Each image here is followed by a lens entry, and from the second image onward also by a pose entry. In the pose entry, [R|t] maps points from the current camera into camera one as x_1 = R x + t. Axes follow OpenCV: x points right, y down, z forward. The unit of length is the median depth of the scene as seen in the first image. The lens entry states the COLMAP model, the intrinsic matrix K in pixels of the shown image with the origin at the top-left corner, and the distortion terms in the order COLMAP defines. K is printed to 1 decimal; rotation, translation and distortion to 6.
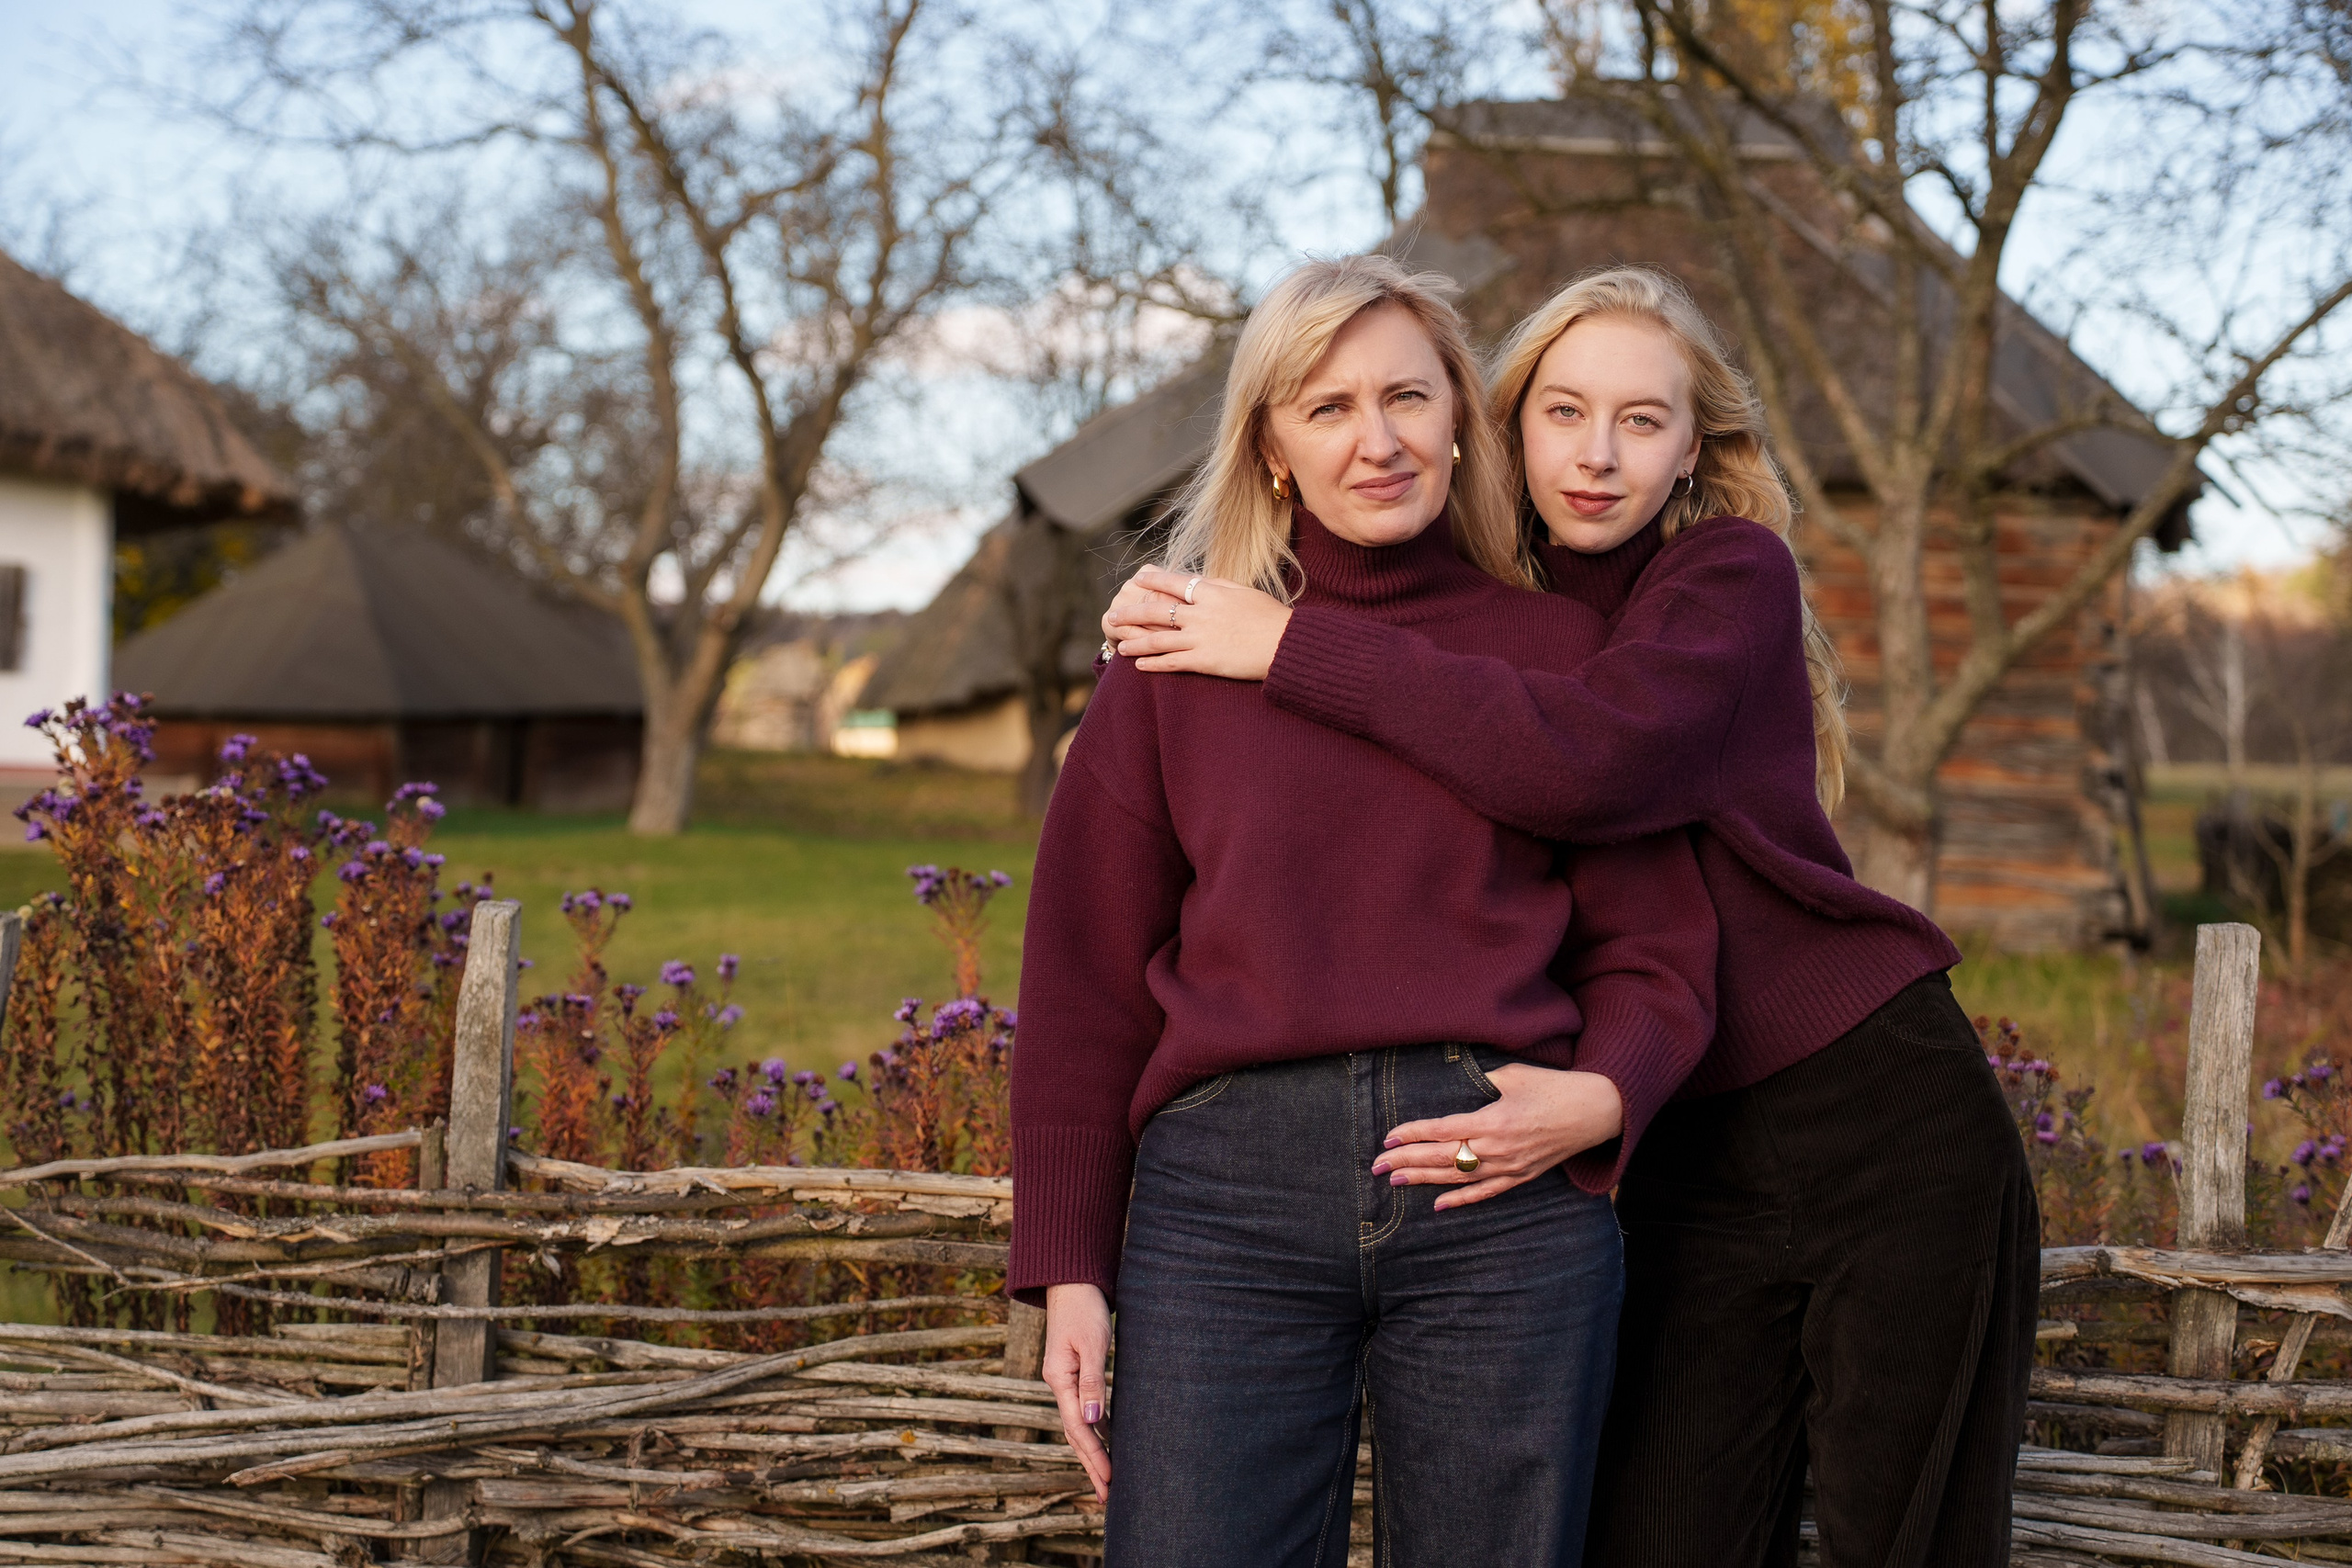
lens RADIAL K [[3271.7, 0, 1163.0], [0, 3271.7, 790.5], [0, 0, 1]] dist [0.168754, 0.000000]
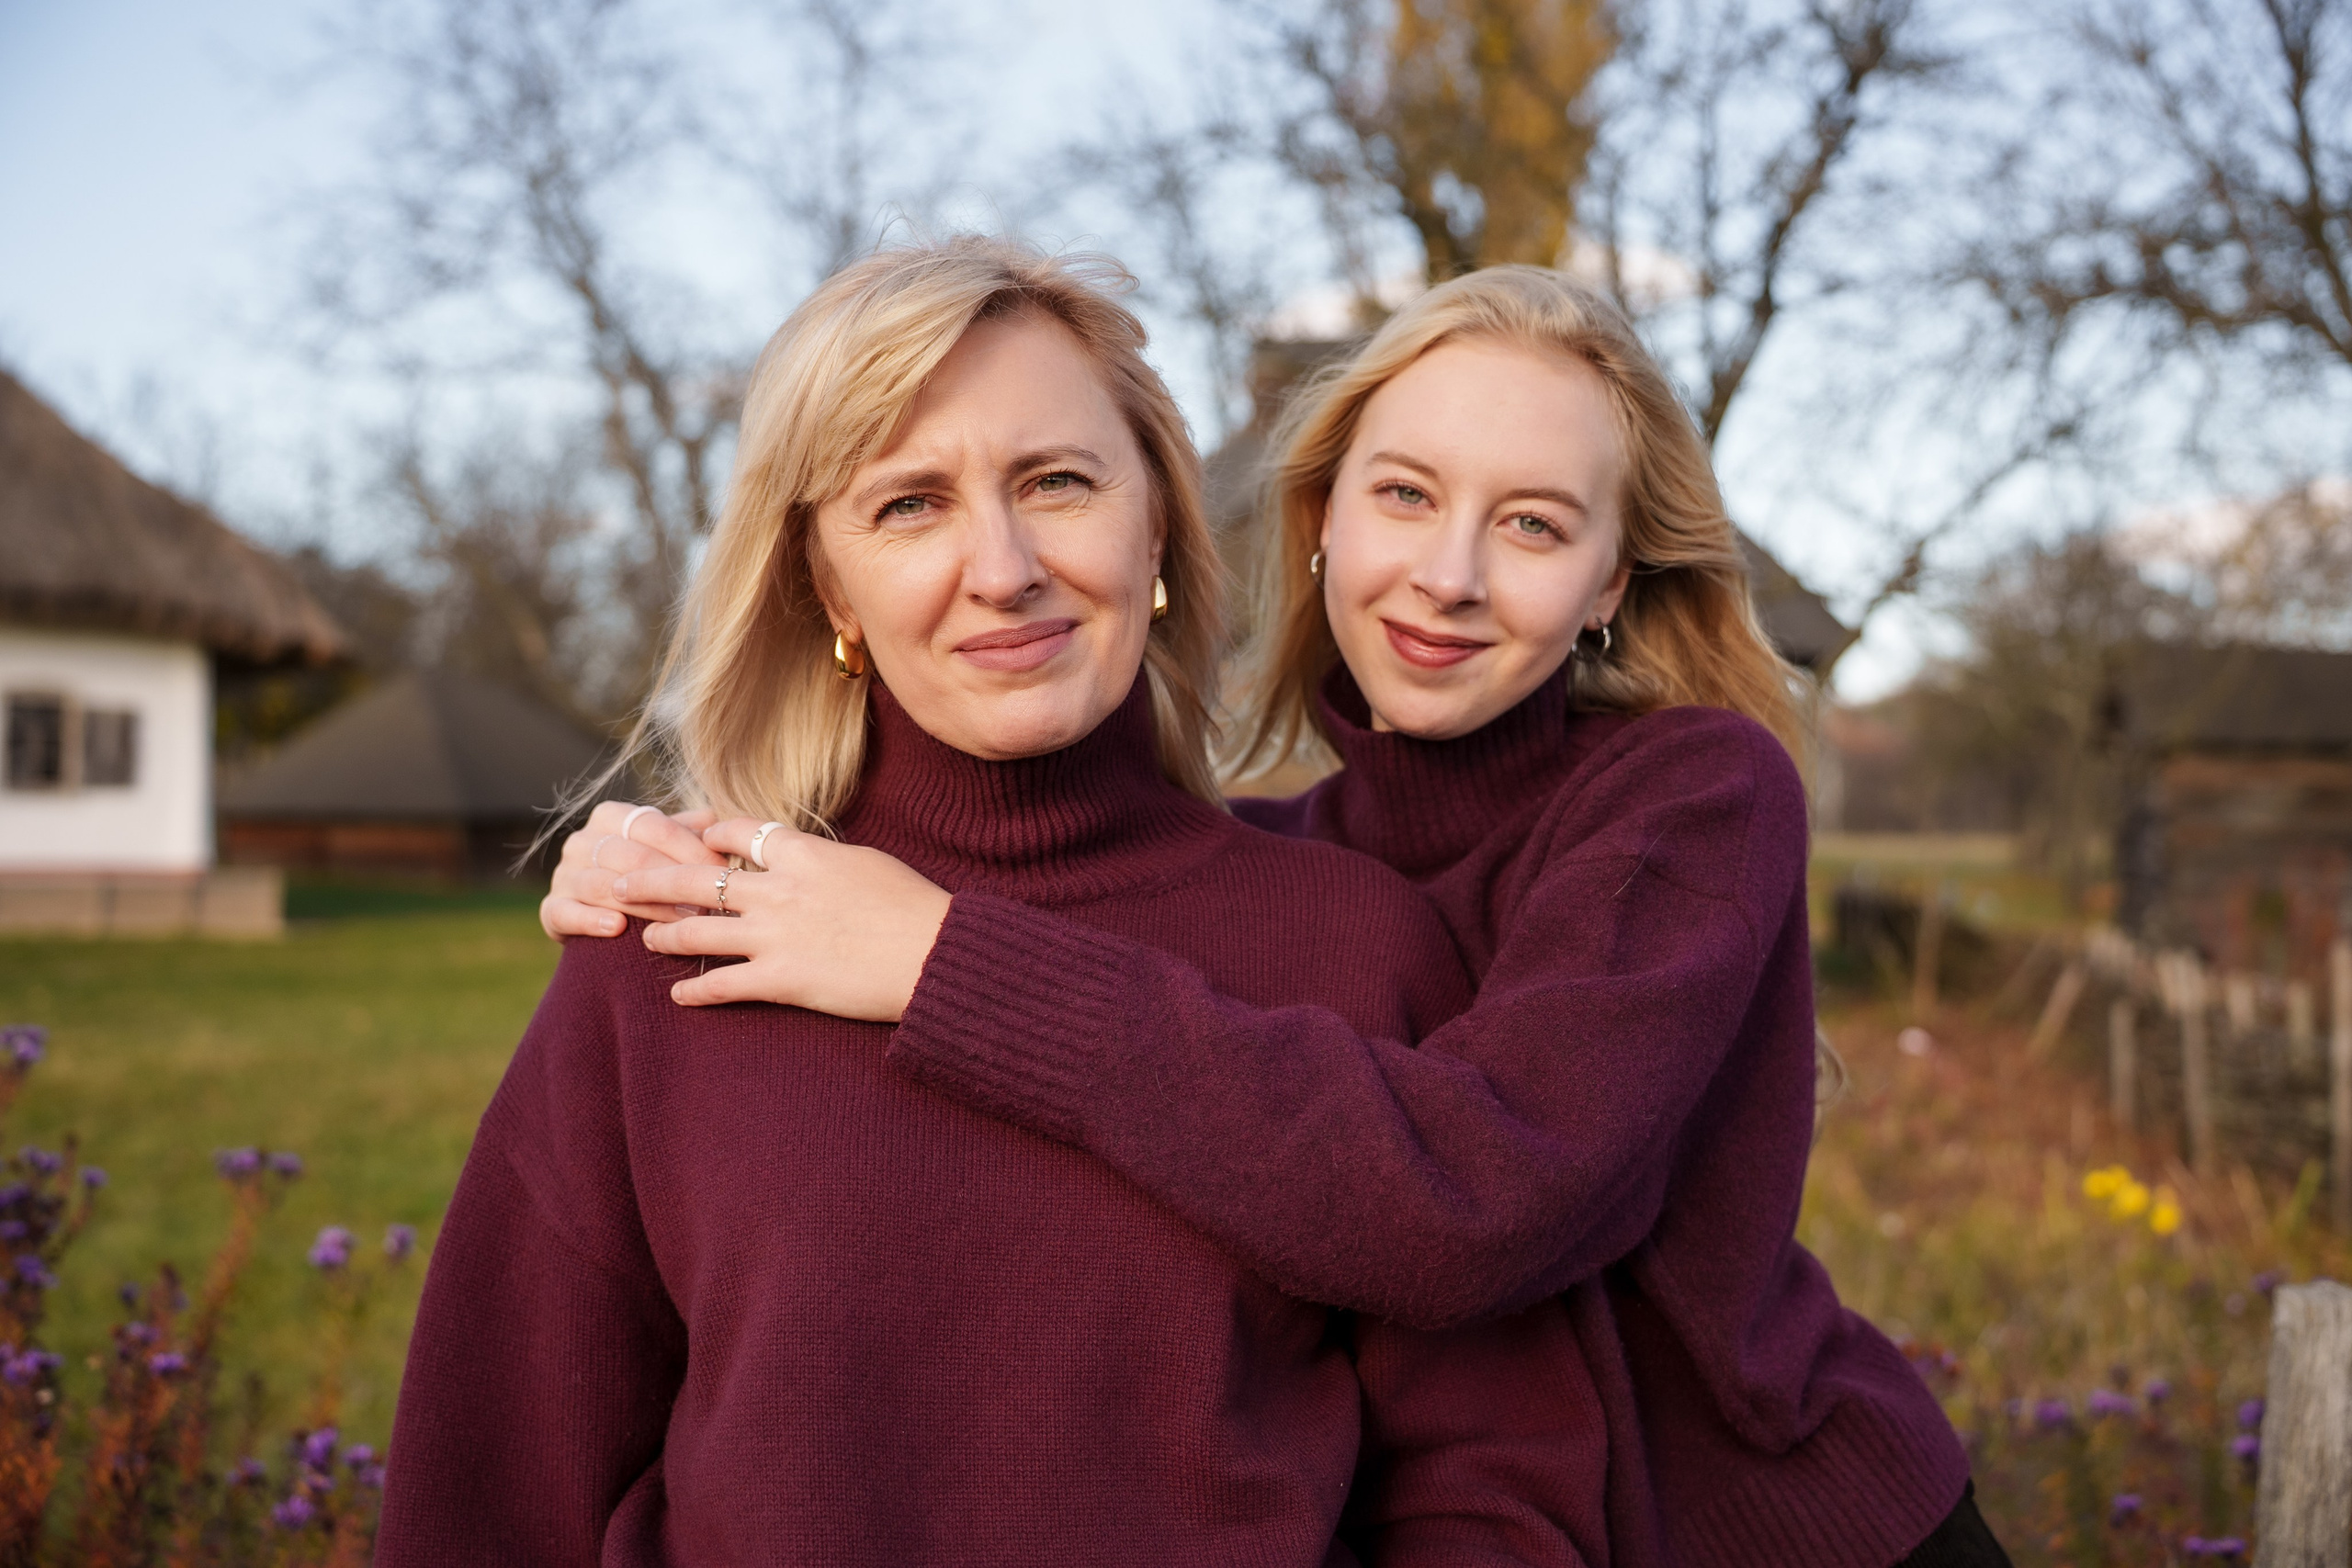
lens RADIAL K [[2474.9, 0, 1184.1], [0, 2474.9, 784.1], [0, 0, 1]] dist [0.018887, 0.000000]
pose [[0.998774, -0.004800, 0.049259, 0.066643], [0.006424, 0.999440, -0.032853, -0.052966], [-0.049074, 0.033130, 0.998246, 0.544804]]
